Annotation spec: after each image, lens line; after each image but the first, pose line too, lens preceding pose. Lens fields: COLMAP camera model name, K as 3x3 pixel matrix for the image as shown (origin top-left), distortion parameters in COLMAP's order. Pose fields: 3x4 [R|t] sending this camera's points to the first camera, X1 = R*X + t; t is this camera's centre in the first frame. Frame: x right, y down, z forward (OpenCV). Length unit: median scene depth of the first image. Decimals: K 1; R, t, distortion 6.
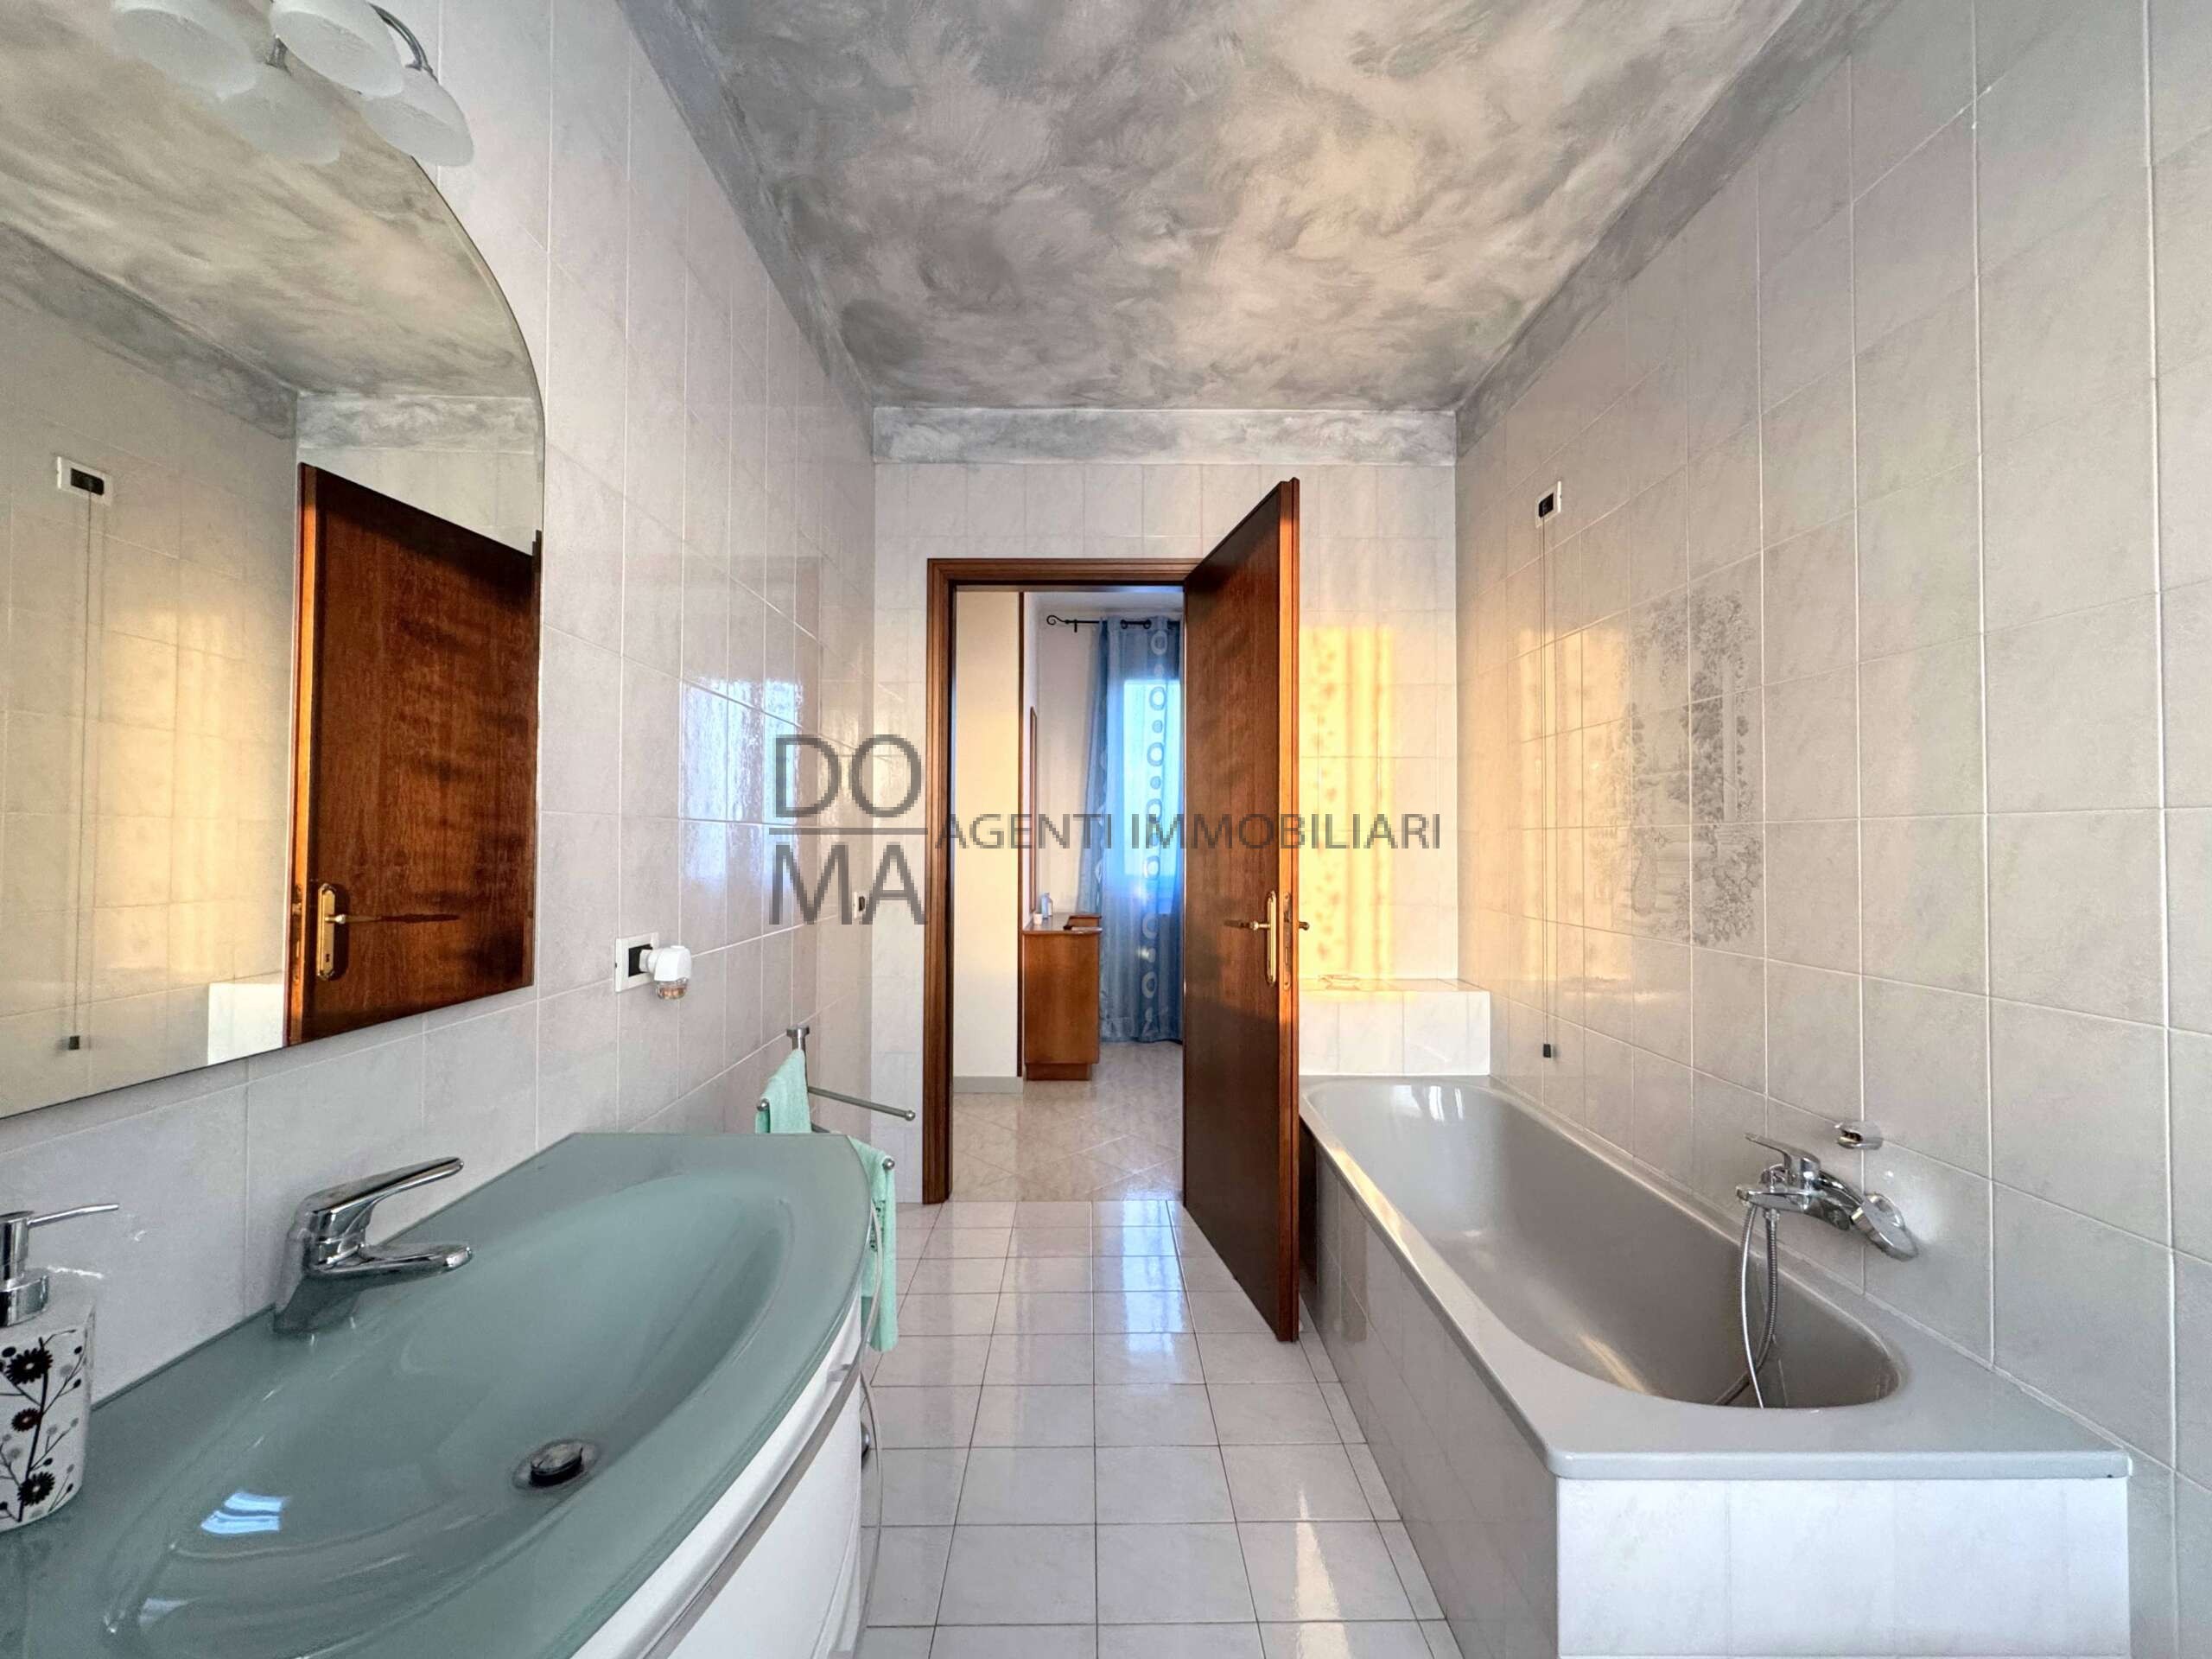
lens RADIAL K [[874.5, 0, 1094.7], [0, 874.5, 832.2], [0, 0, 1]] dist [0.001495, 0.000435]
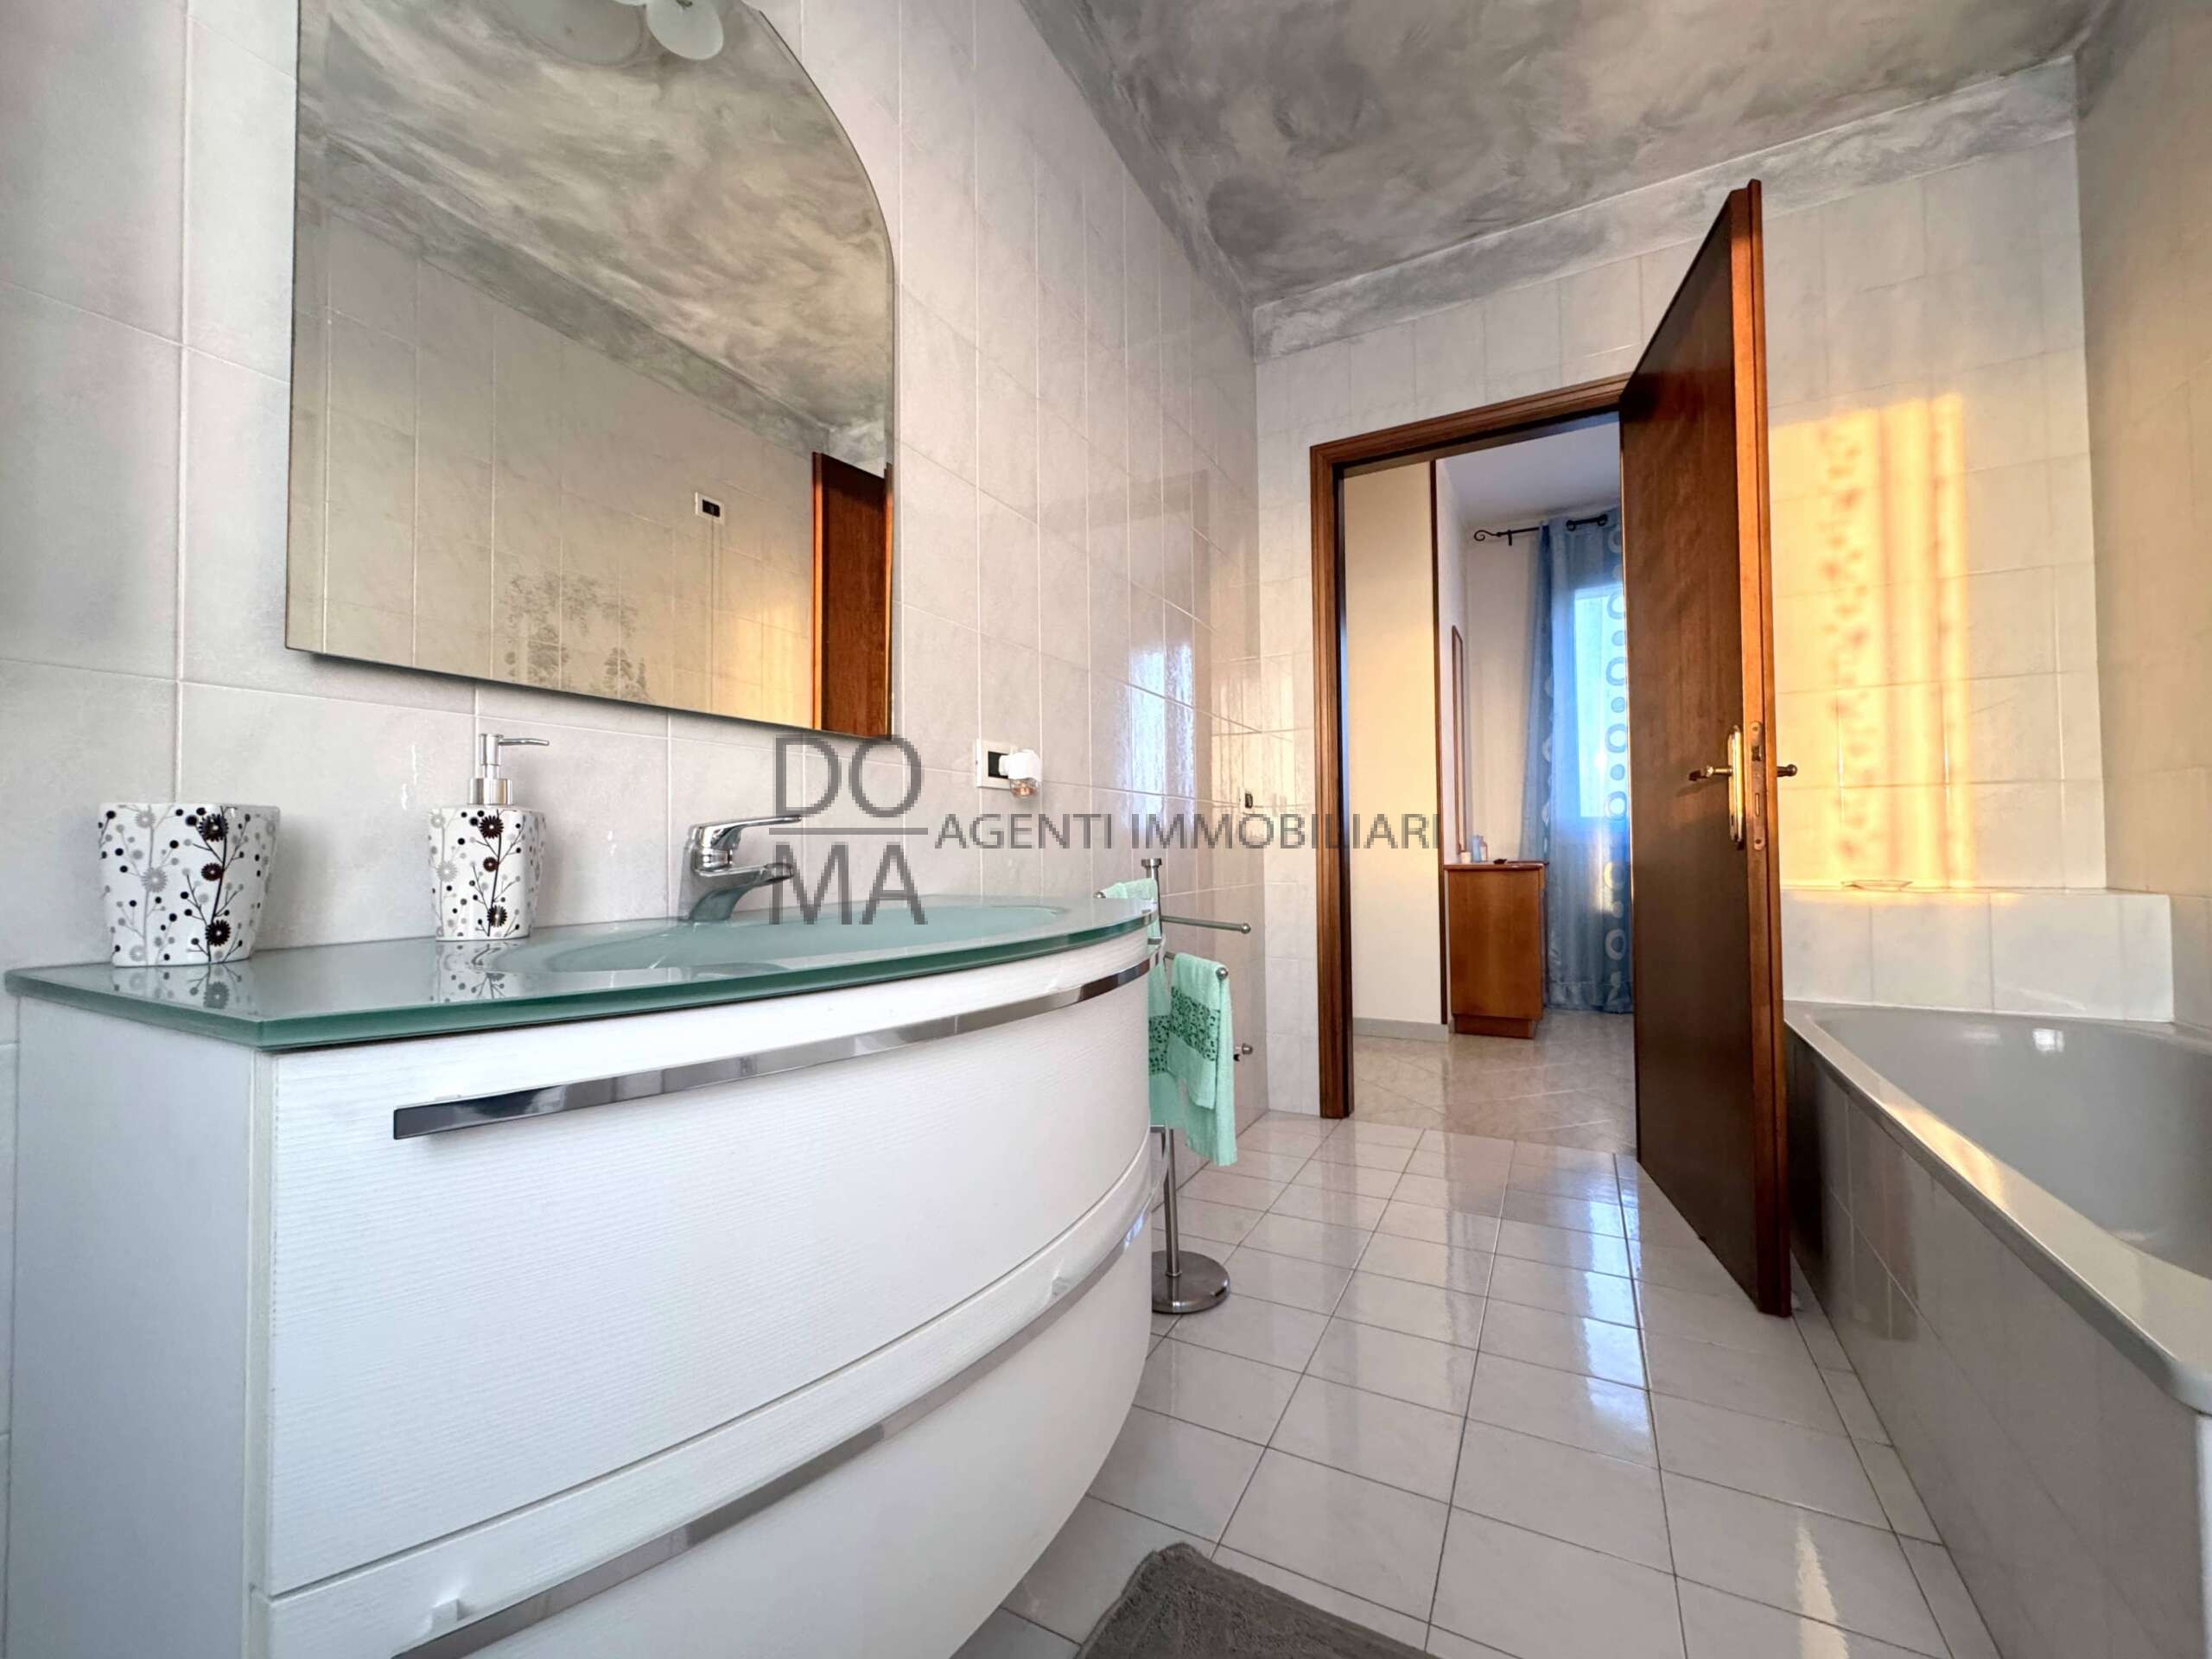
lens RADIAL K [[874.8, 0, 1103.0], [0, 874.8, 834.5], [0, 0, 1]] dist [-0.002131, -0.000067]
pose [[0.878321, -0.022211, -0.477554, 0.064116], [0.019885, 0.999753, -0.009925, 0.129043], [0.477657, -0.000779, 0.878546, 0.046074]]
